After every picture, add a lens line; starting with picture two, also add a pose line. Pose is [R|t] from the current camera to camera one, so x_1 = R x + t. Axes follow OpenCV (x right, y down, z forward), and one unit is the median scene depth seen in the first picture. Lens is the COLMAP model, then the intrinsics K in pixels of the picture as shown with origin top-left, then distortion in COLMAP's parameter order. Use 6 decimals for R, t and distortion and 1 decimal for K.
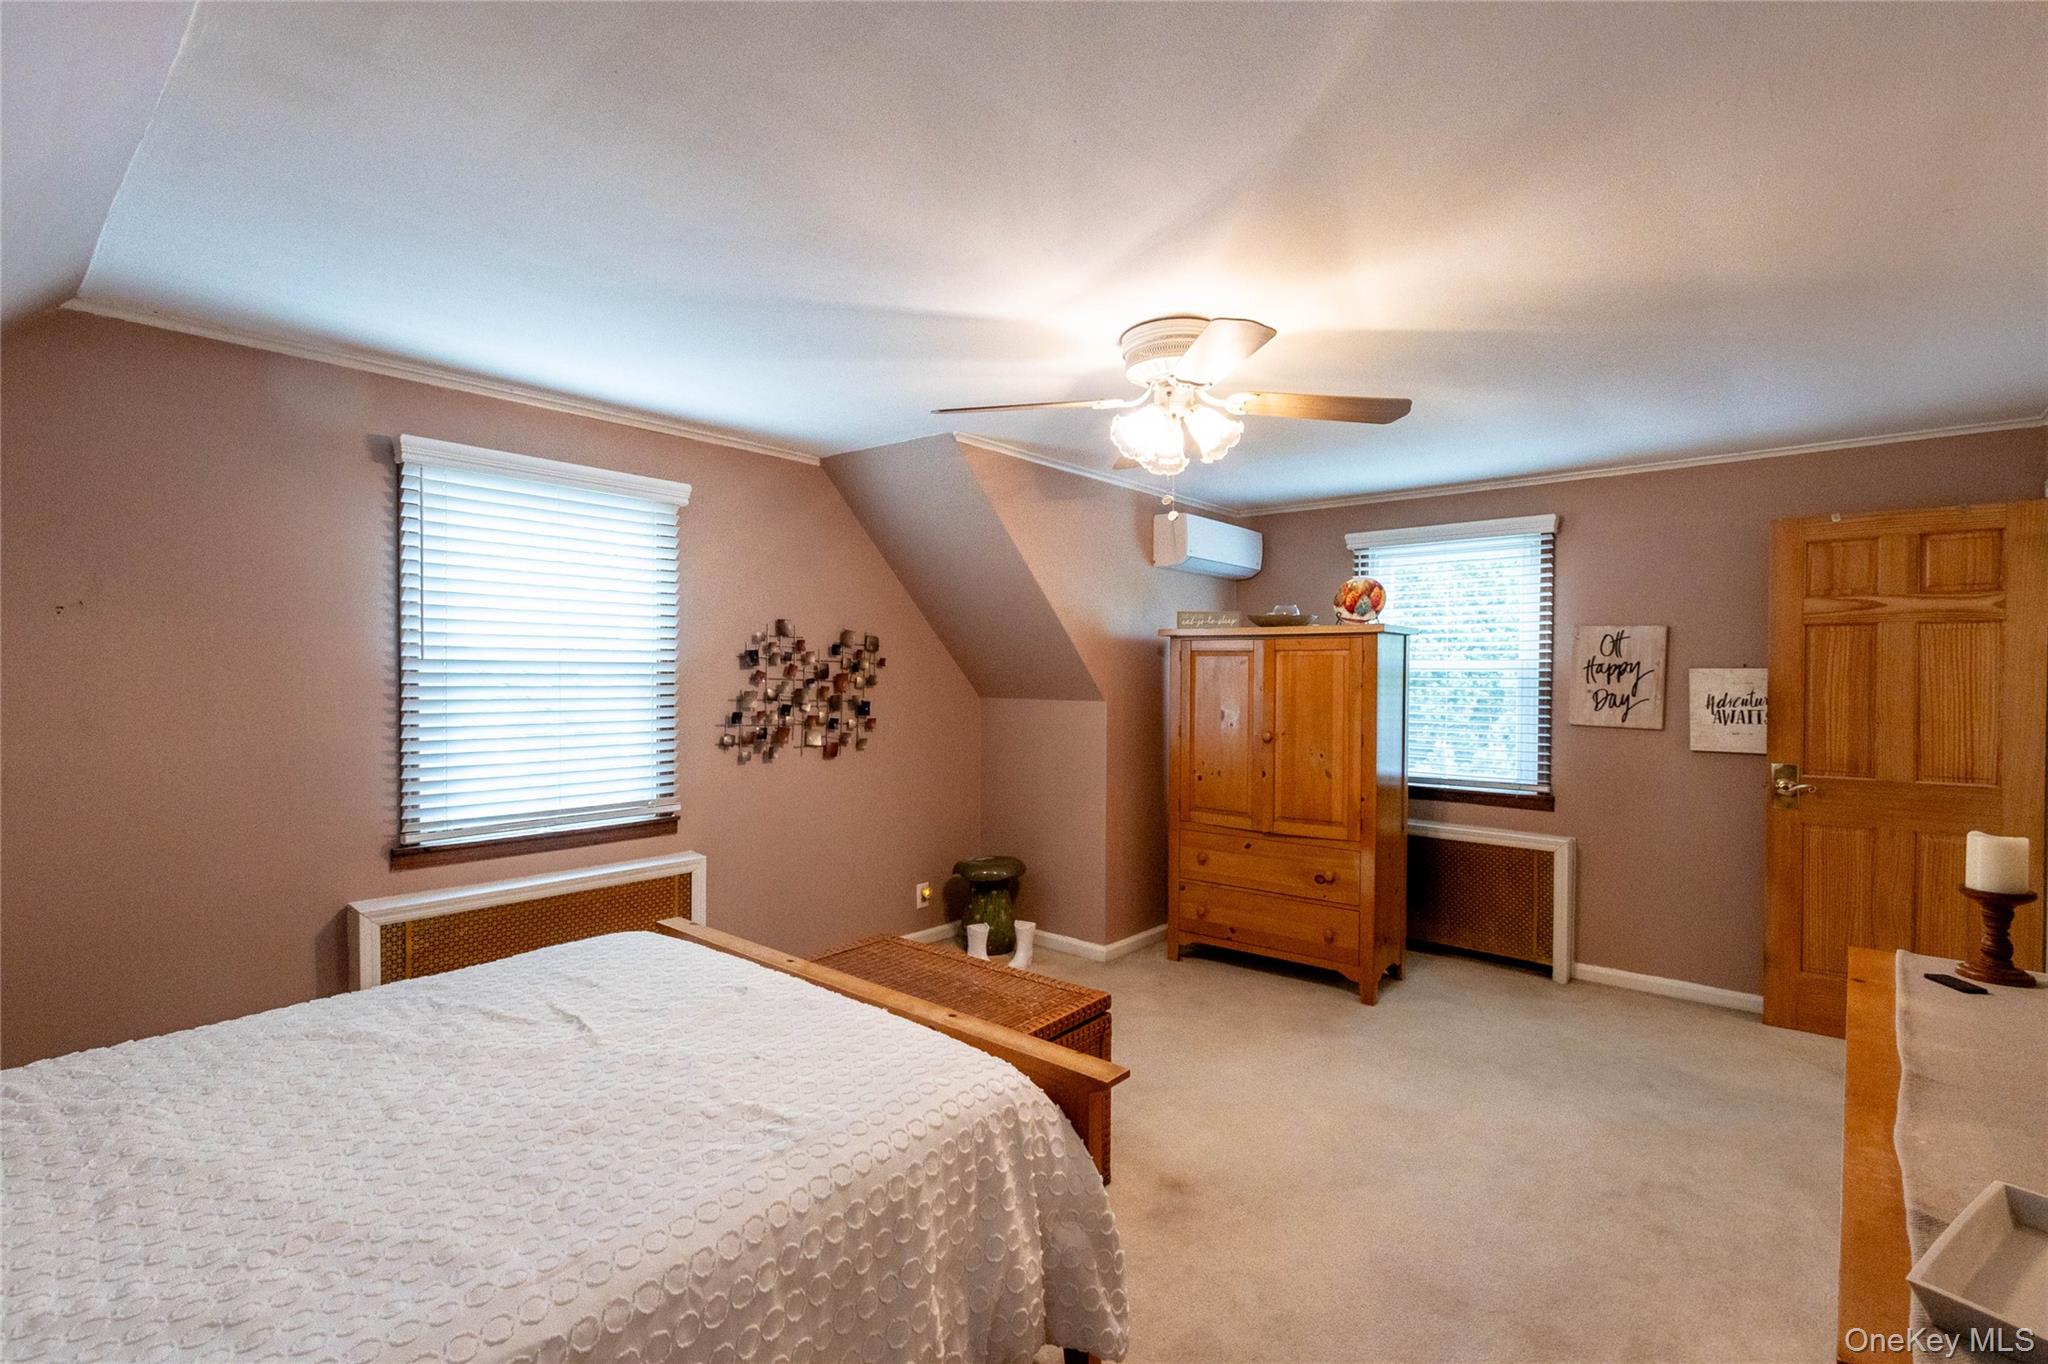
lens RADIAL K [[939.8, 0, 1016.4], [0, 939.8, 680.4], [0, 0, 1]] dist [0.004280, 0.000248]
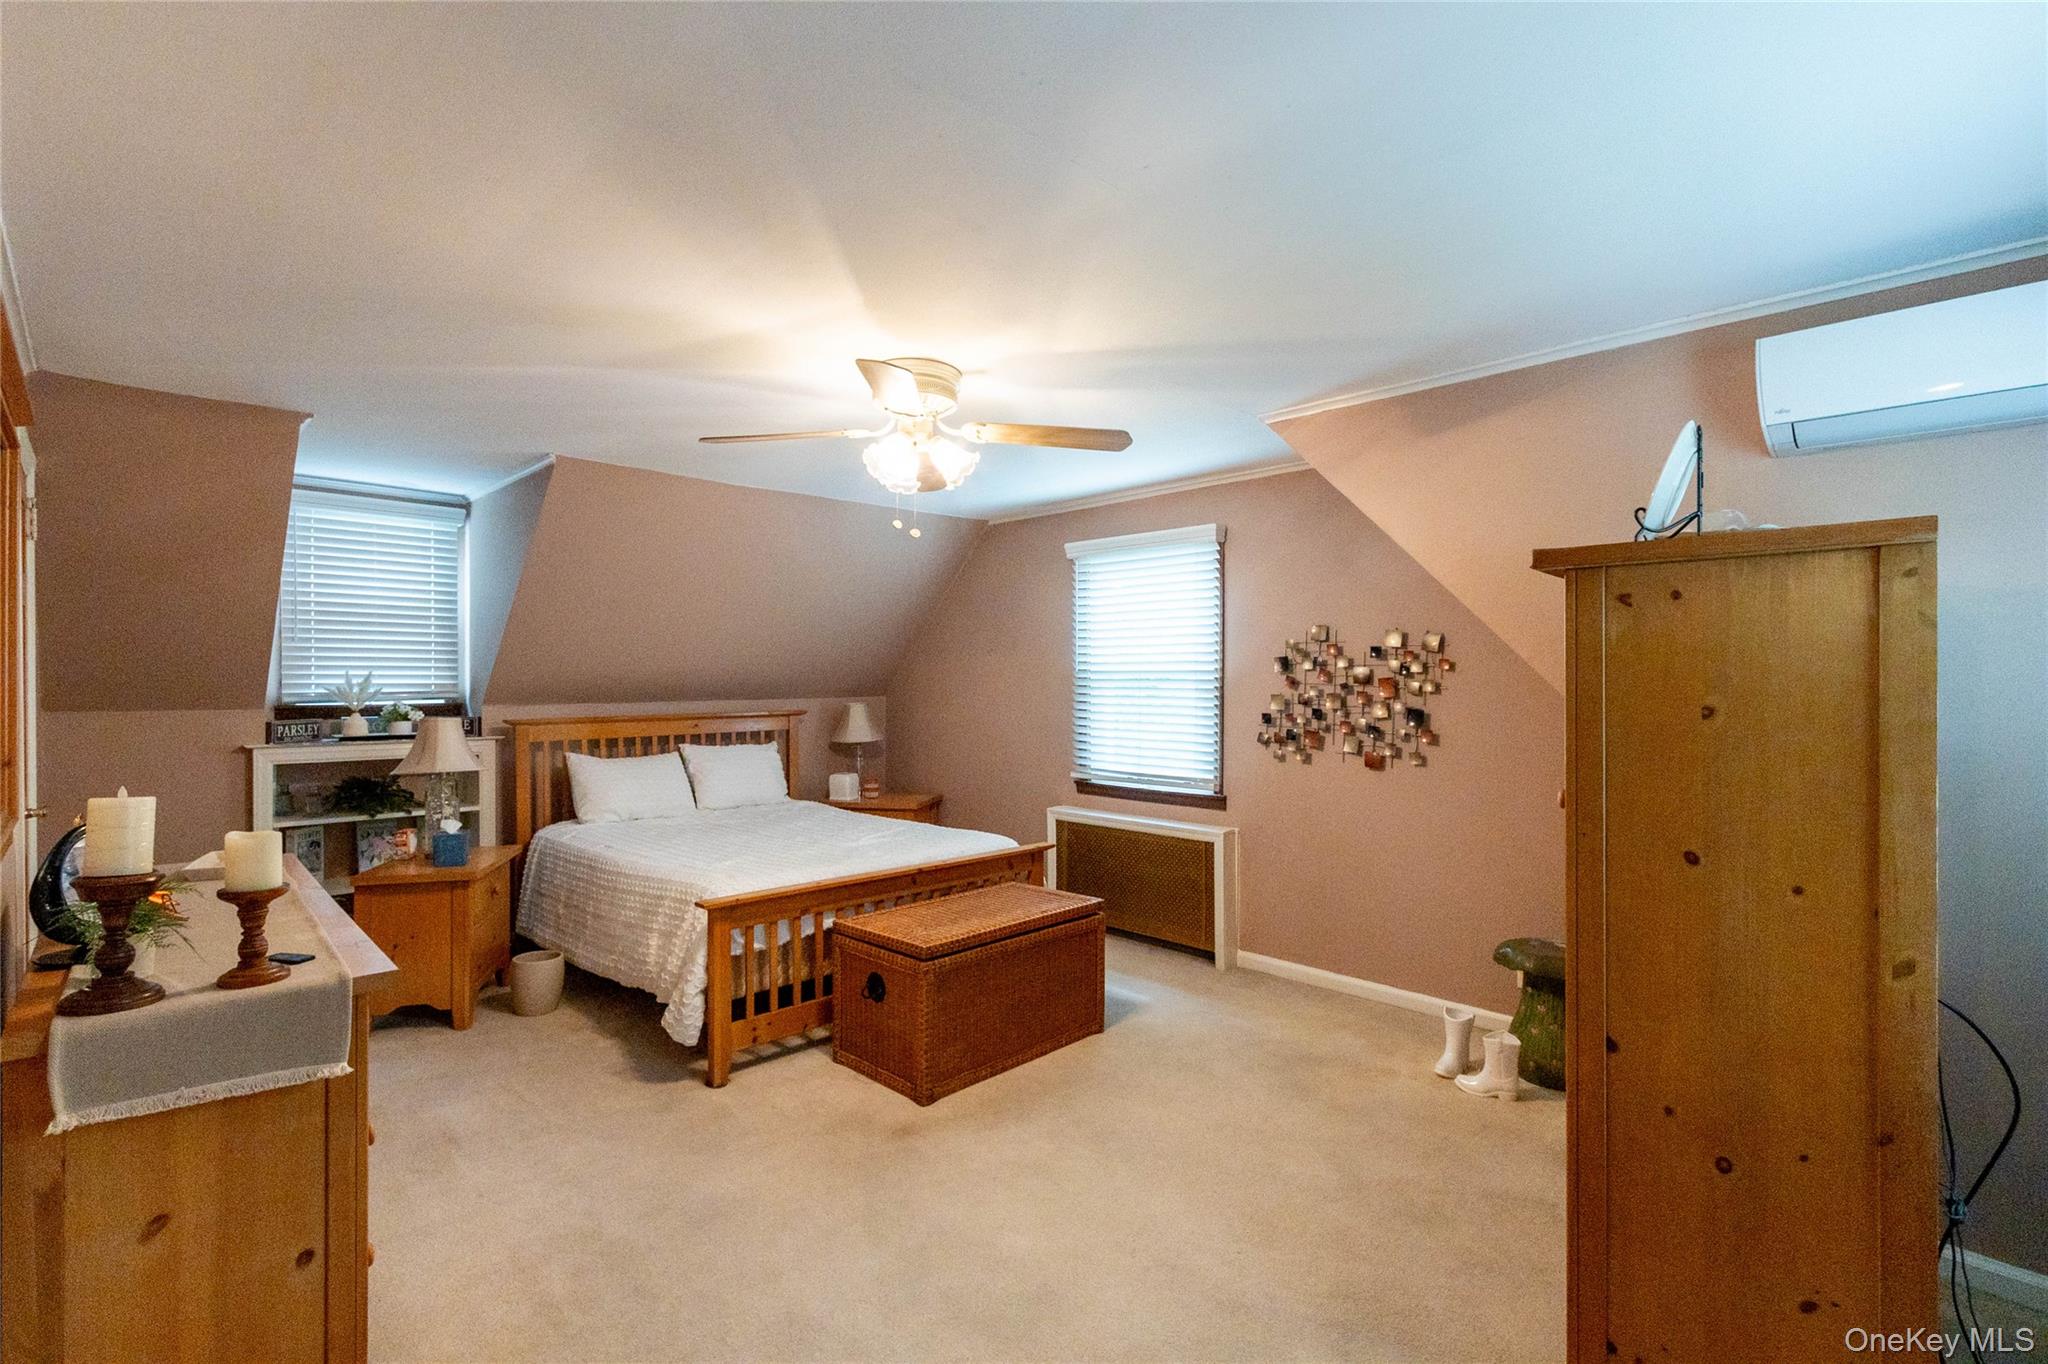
lens RADIAL K [[939.8, 0, 1016.6], [0, 939.8, 680.7], [0, 0, 1]] dist [0.004280, 0.000248]
pose [[-0.073054, 0.000046, -0.997328, 0.826569], [-0.009567, 0.999954, 0.000746, -0.003369], [0.997282, 0.009596, -0.073050, 0.778873]]
